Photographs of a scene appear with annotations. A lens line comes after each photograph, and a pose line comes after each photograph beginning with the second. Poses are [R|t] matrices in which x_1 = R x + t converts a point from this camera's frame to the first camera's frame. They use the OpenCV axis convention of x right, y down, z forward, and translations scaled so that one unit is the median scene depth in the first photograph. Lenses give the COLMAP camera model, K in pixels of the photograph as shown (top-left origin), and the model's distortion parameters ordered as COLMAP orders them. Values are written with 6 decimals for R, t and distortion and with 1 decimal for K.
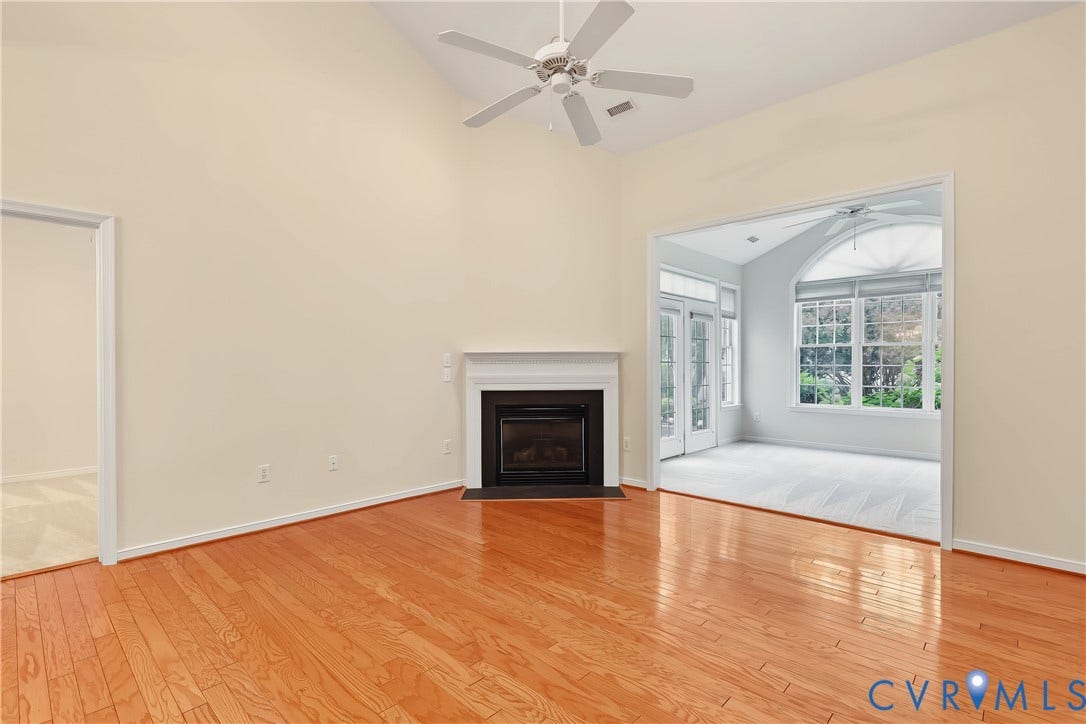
lens RADIAL K [[511.3, 0, 547.5], [0, 511.3, 368.3], [0, 0, 1]] dist [0.000289, -0.000069]
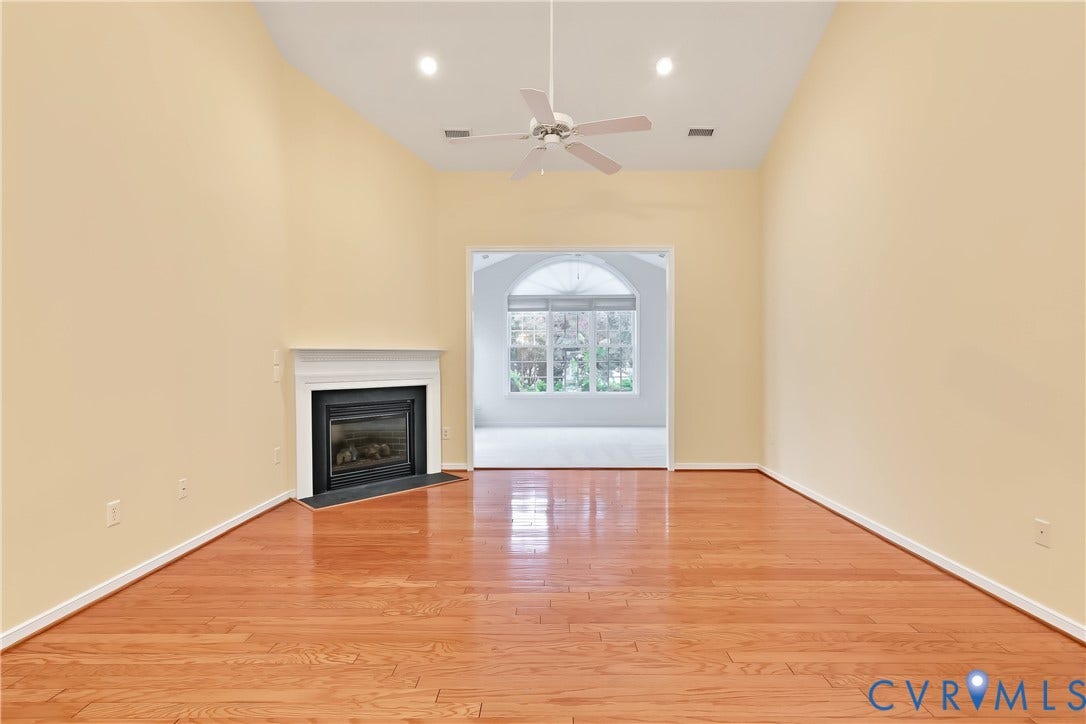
lens RADIAL K [[511.3, 0, 551.1], [0, 511.3, 368.9], [0, 0, 1]] dist [0.000289, -0.000069]
pose [[0.727068, -0.013818, 0.686426, -0.424575], [0.009508, 0.999904, 0.010057, -0.000453], [-0.686499, -0.000786, 0.727130, 0.033088]]
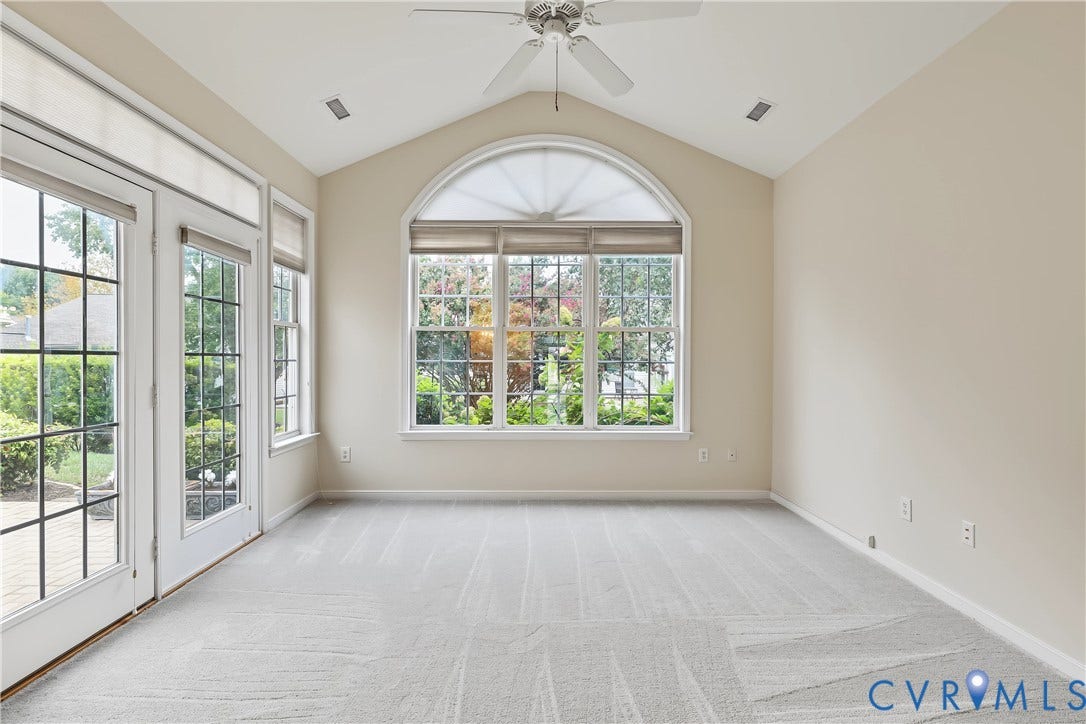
lens RADIAL K [[511.3, 0, 533.1], [0, 511.3, 360.0], [0, 0, 1]] dist [0.000289, -0.000069]
pose [[0.734640, 0.002214, 0.678454, 0.276829], [0.001154, 0.999989, -0.004513, -0.006139], [-0.678457, 0.004098, 0.734629, 0.686176]]
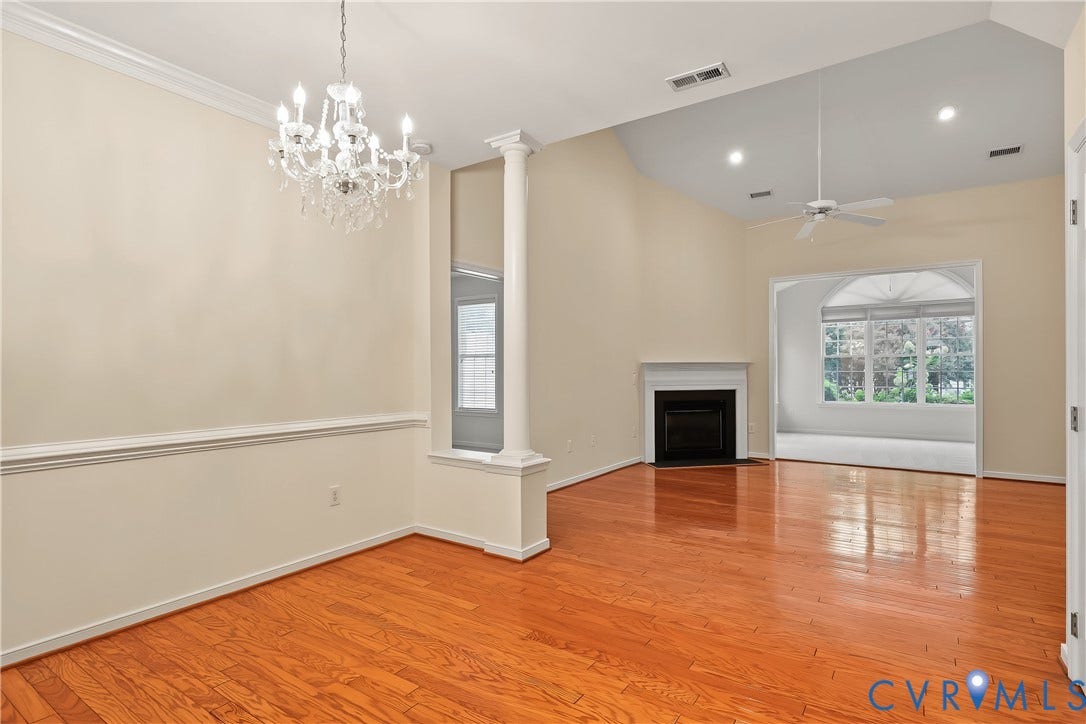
lens RADIAL K [[560.0, 0, 543.0], [0, 560.0, 371.0], [0, 0, 1]] dist [-0.004265, -0.001301]
pose [[0.987073, -0.002930, 0.160246, -0.627313], [0.004336, 0.999955, -0.008427, 0.002437], [-0.160214, 0.009013, 0.987041, -0.401823]]
